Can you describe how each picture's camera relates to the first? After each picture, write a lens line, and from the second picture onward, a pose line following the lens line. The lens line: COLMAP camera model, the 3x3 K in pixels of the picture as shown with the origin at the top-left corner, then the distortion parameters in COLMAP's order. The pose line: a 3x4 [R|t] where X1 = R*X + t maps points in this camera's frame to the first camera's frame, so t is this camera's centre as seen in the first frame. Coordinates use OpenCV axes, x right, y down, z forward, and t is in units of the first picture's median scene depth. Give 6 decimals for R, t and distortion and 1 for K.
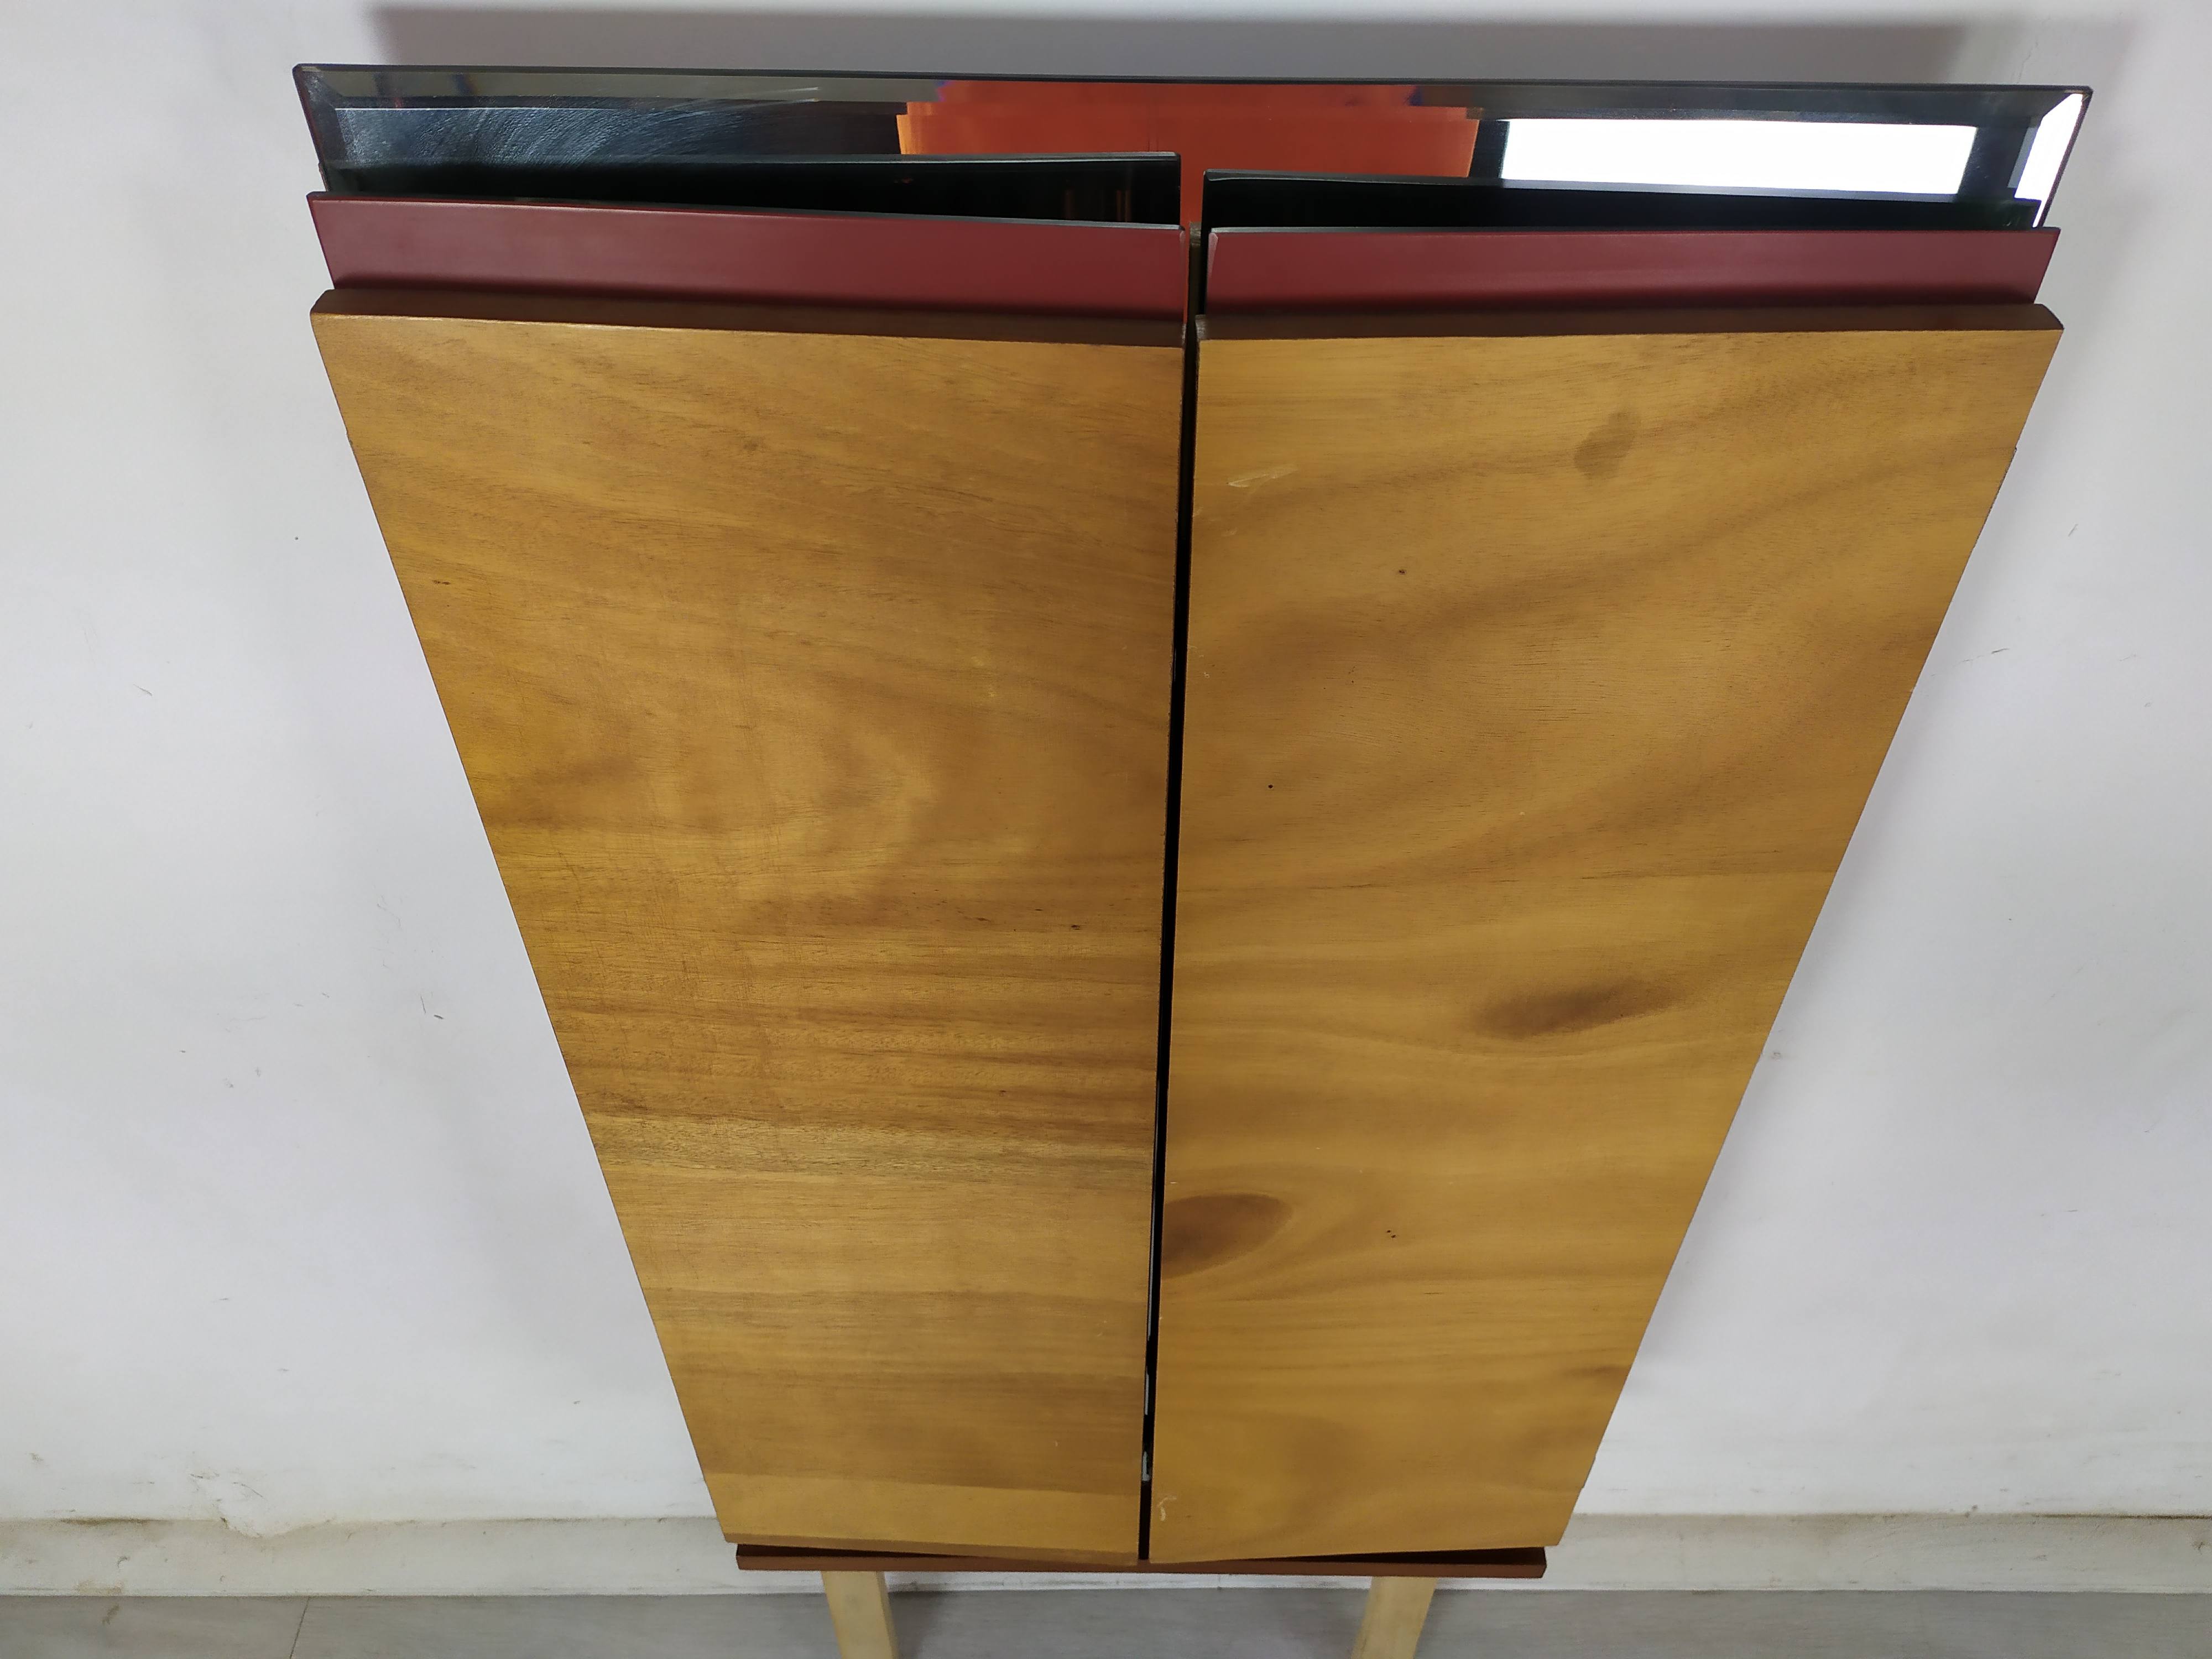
lens RADIAL K [[1691.7, 0, 1125.5], [0, 1691.7, 814.2], [0, 0, 1]] dist [0.046547, -0.041568]
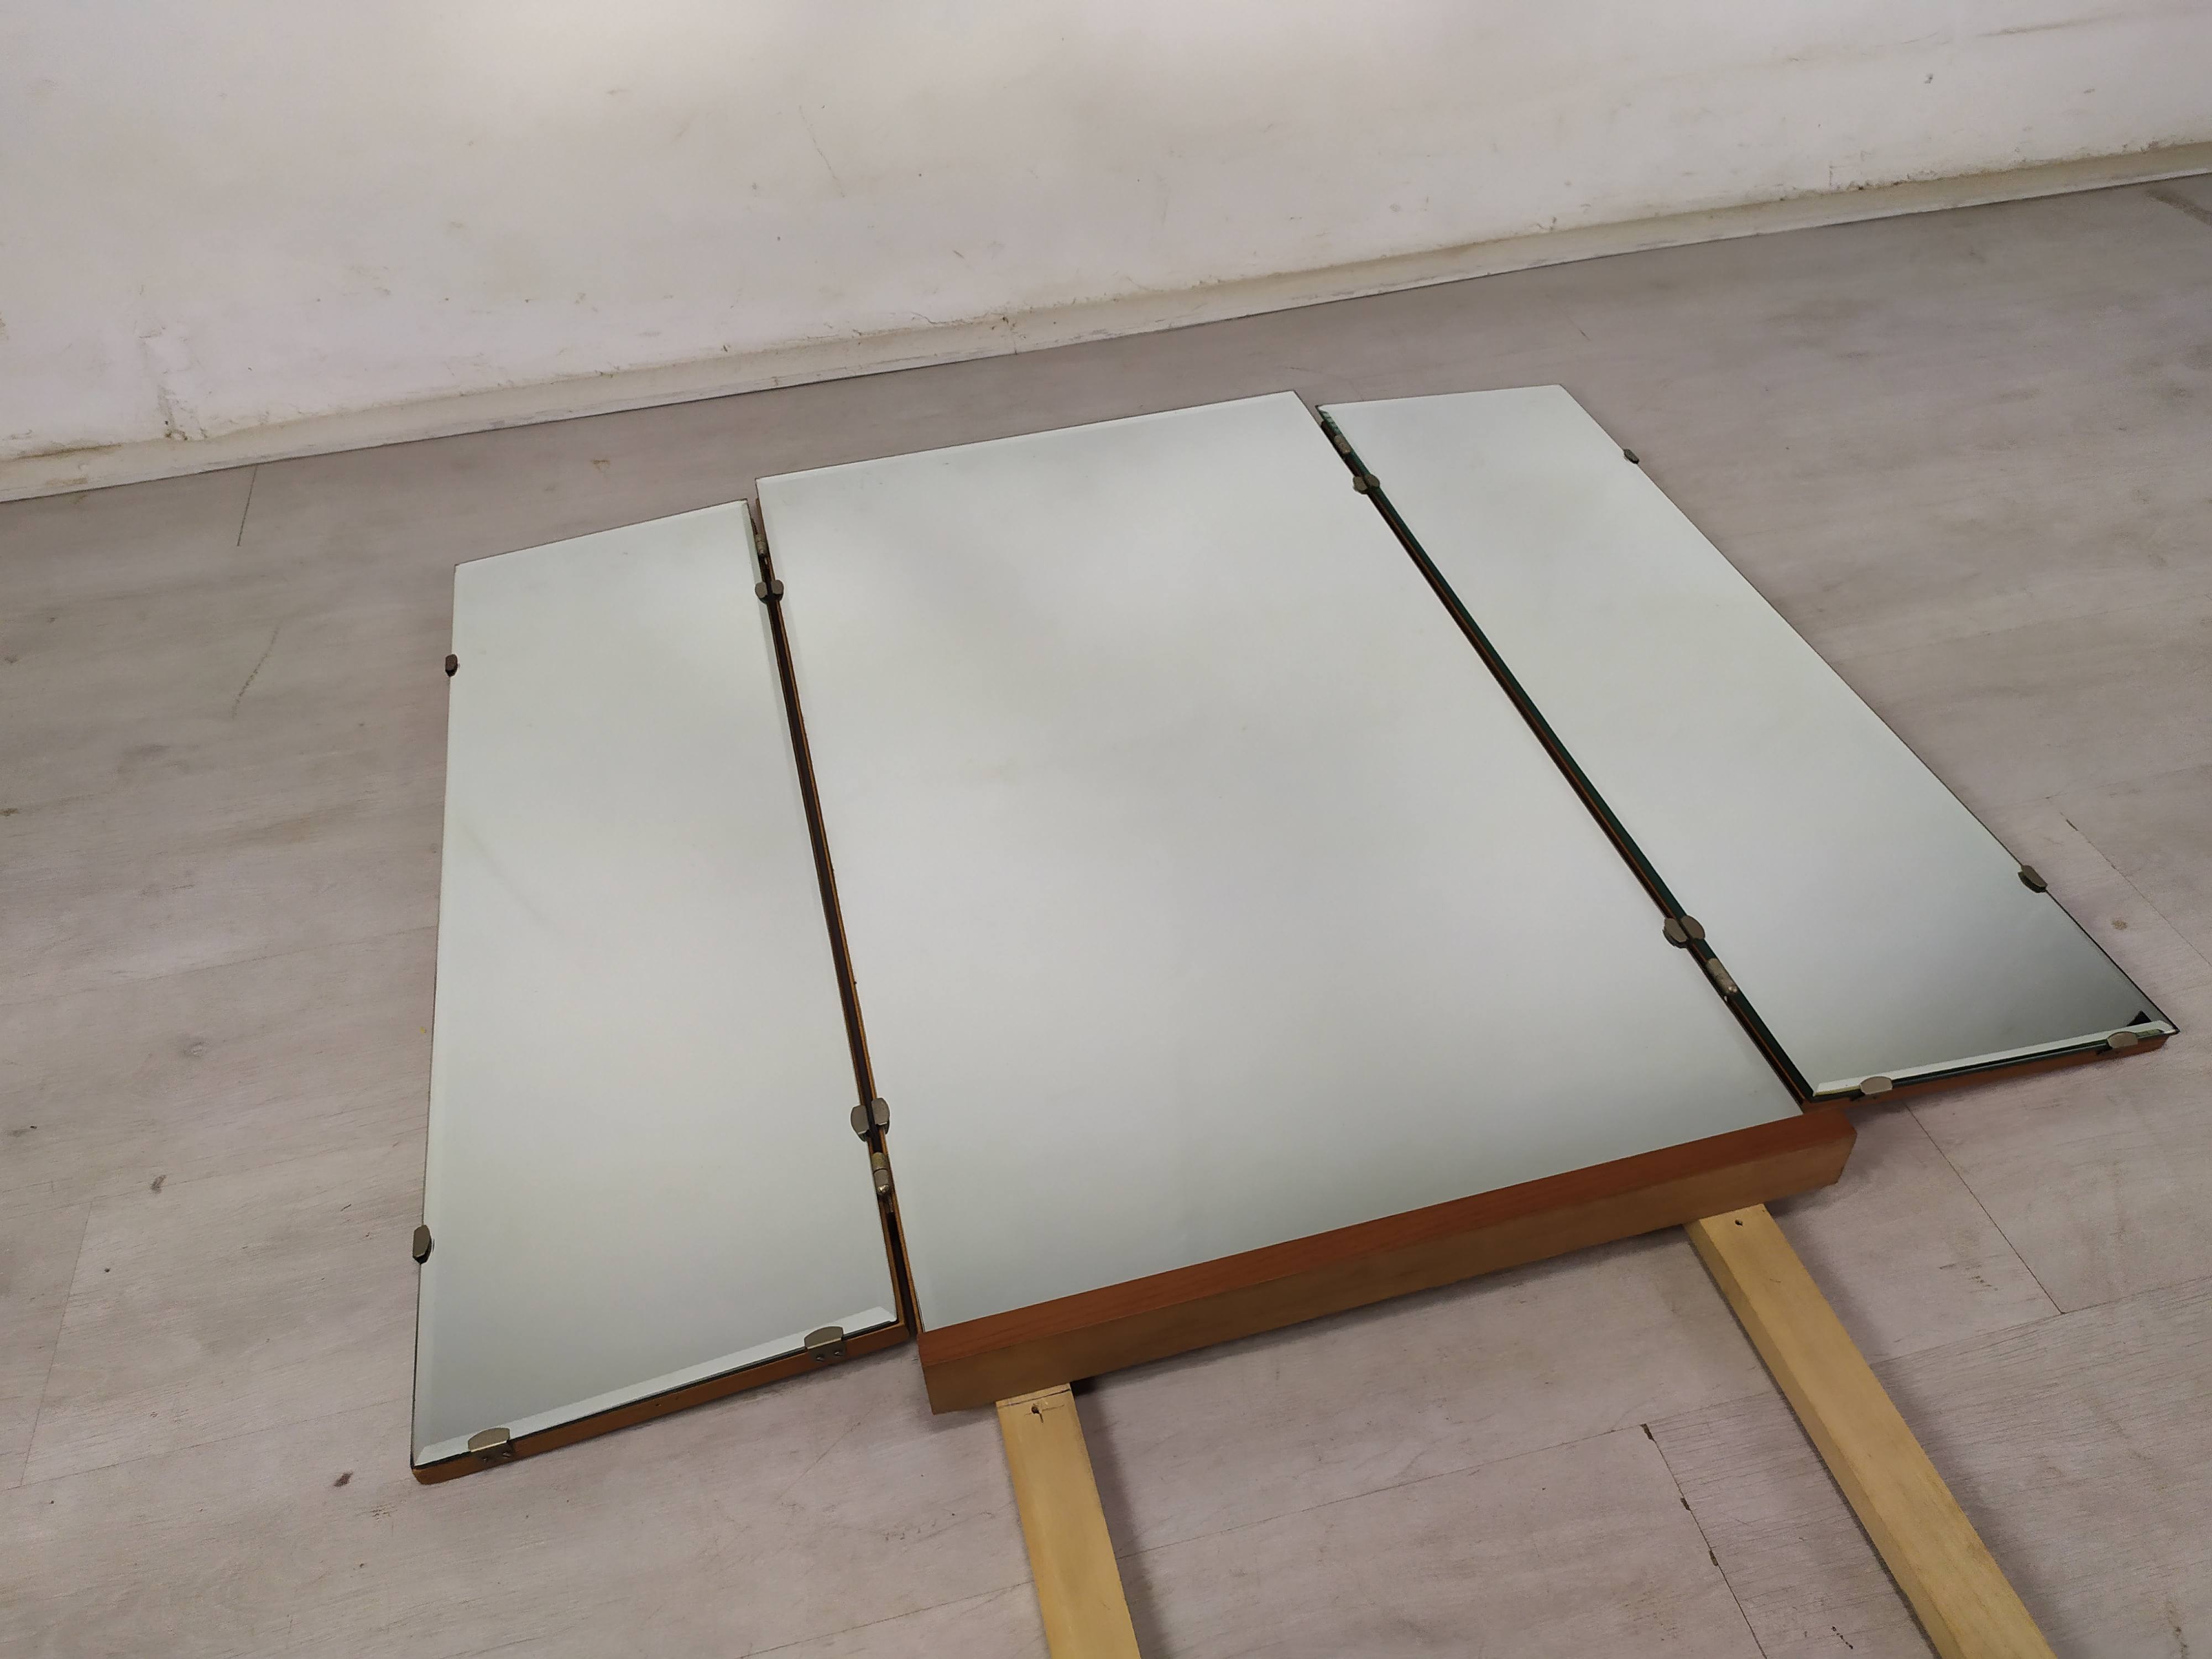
lens RADIAL K [[1691.7, 0, 1119.1], [0, 1691.7, 843.2], [0, 0, 1]] dist [0.046547, -0.041568]
pose [[0.966653, -0.194403, 0.166703, -0.293215], [0.212840, 0.971871, -0.100826, 1.829475], [-0.142413, 0.132945, 0.980839, -0.379800]]
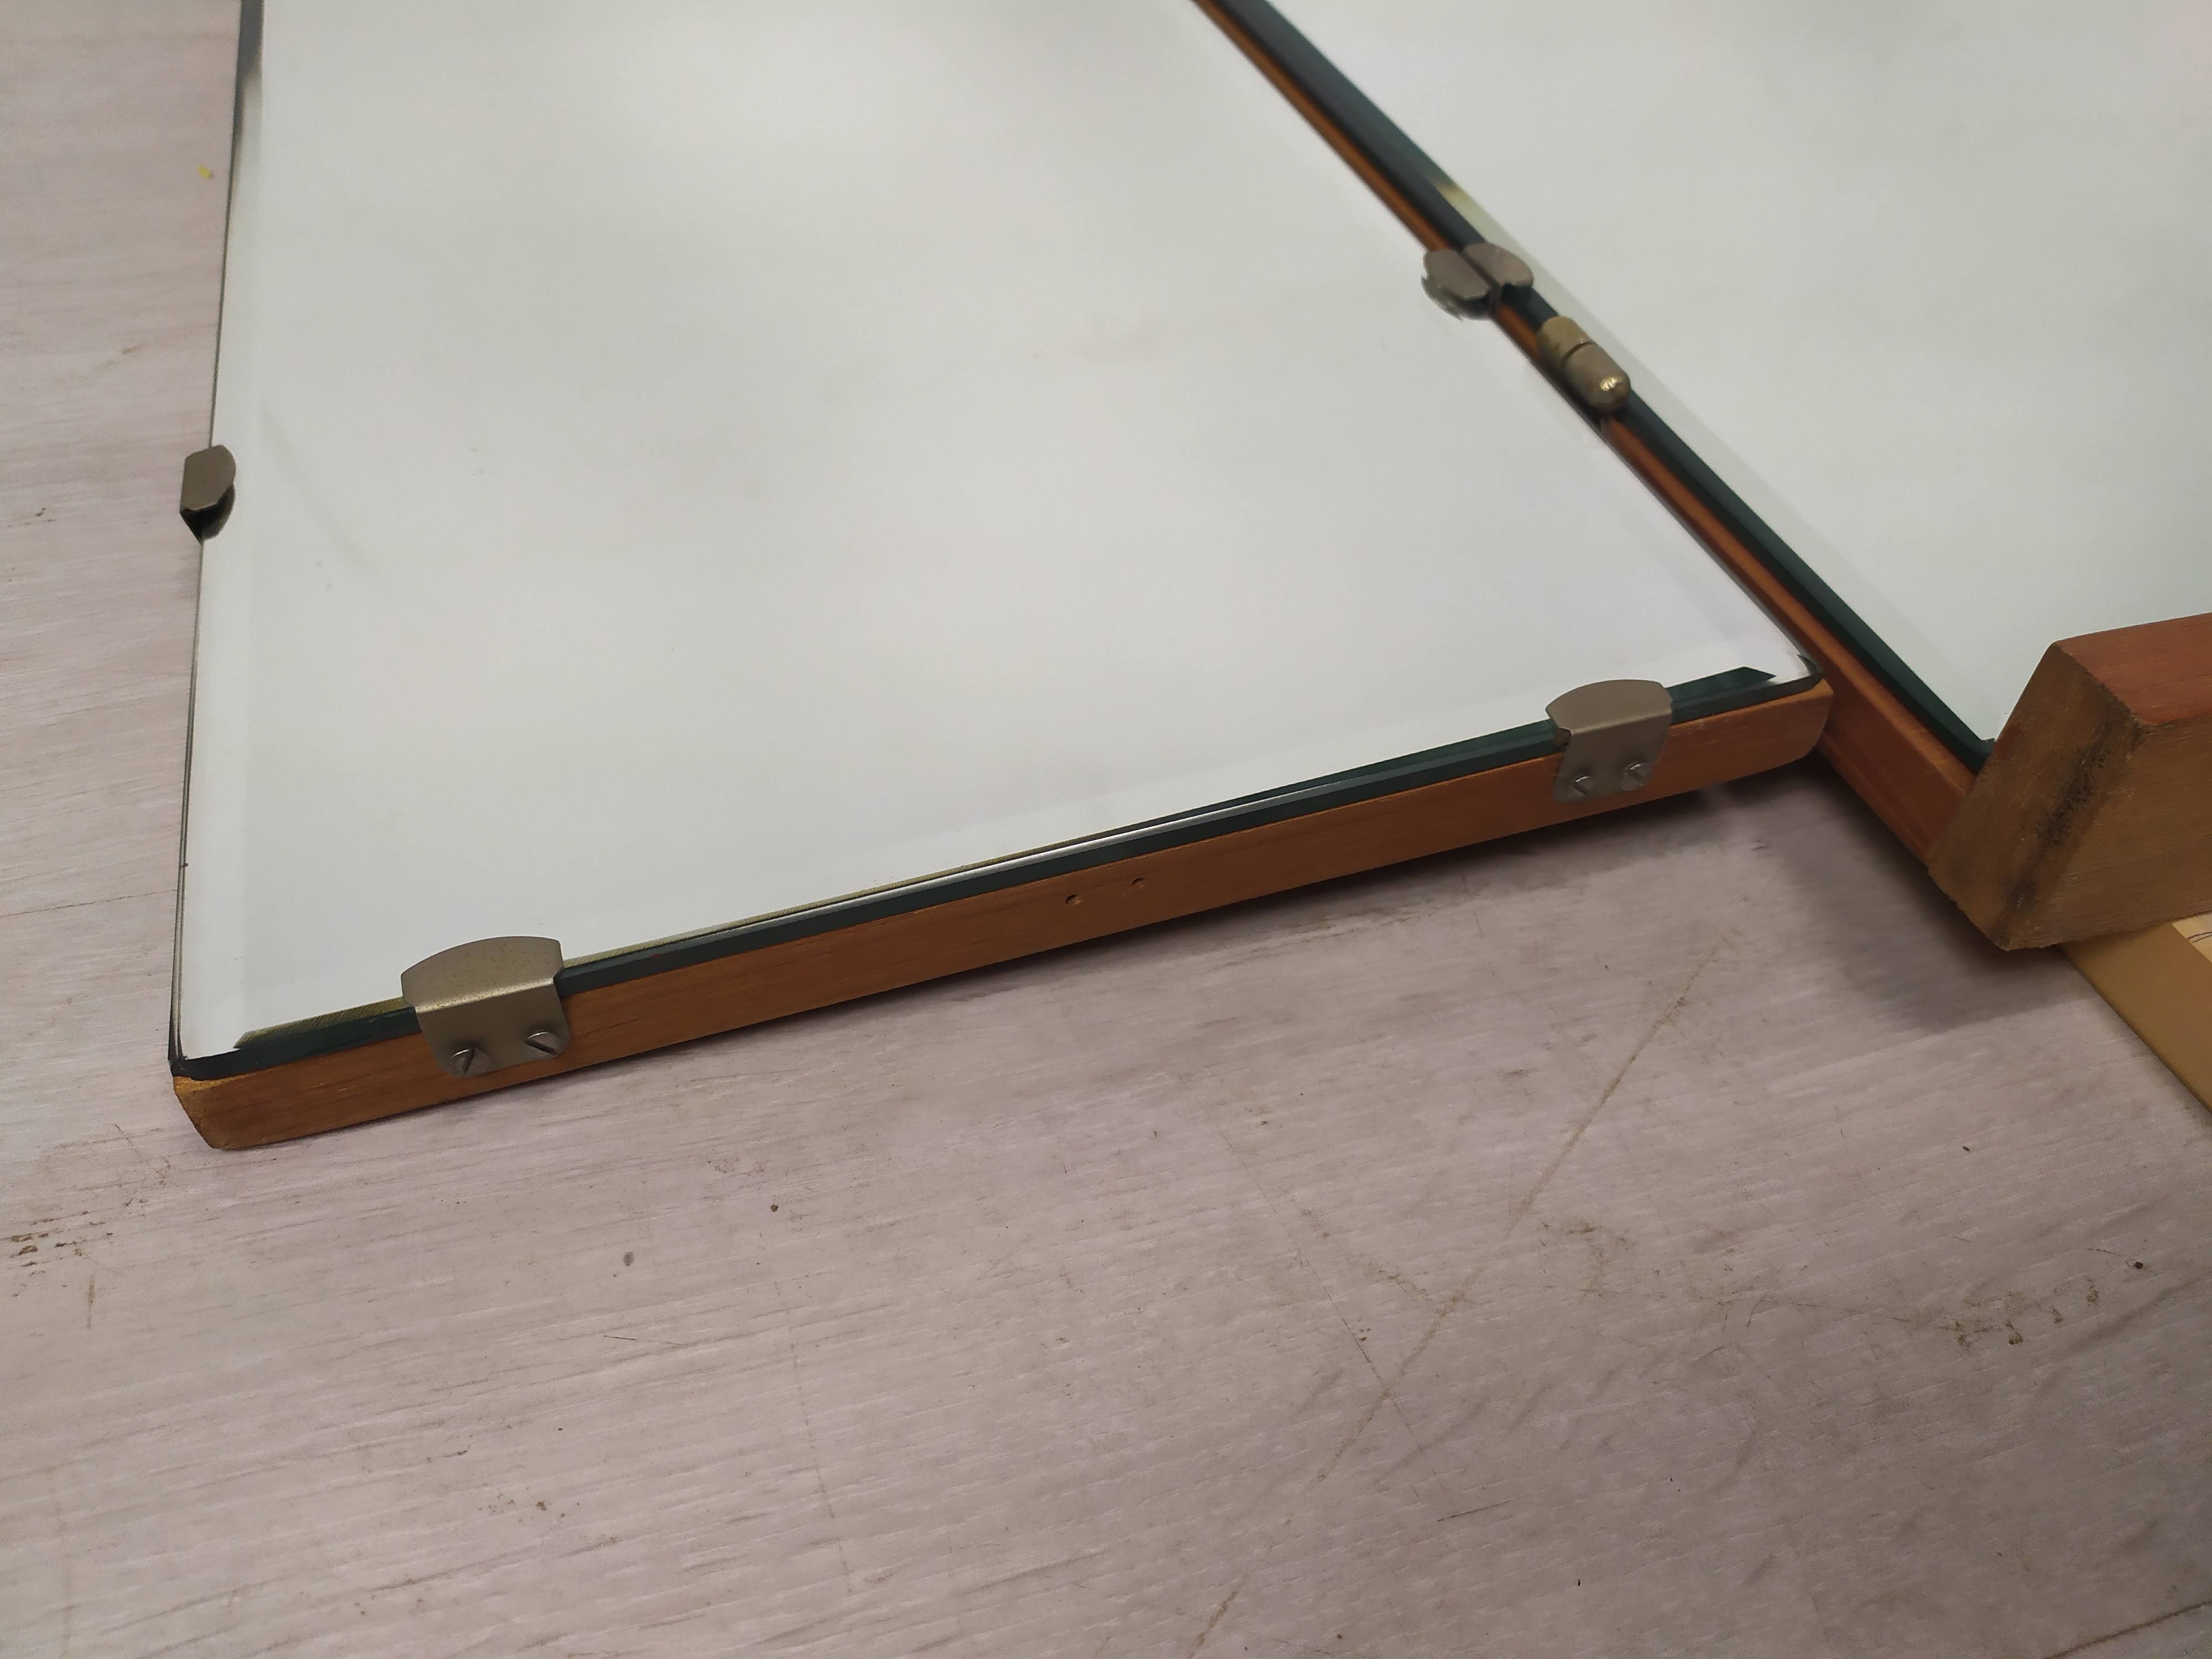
lens RADIAL K [[1691.7, 0, 1109.2], [0, 1691.7, 834.2], [0, 0, 1]] dist [0.046547, -0.041568]
pose [[0.947416, -0.163496, 0.275087, -0.575345], [0.186786, 0.980534, -0.060532, 2.036746], [-0.259835, 0.108731, 0.959512, 0.576583]]
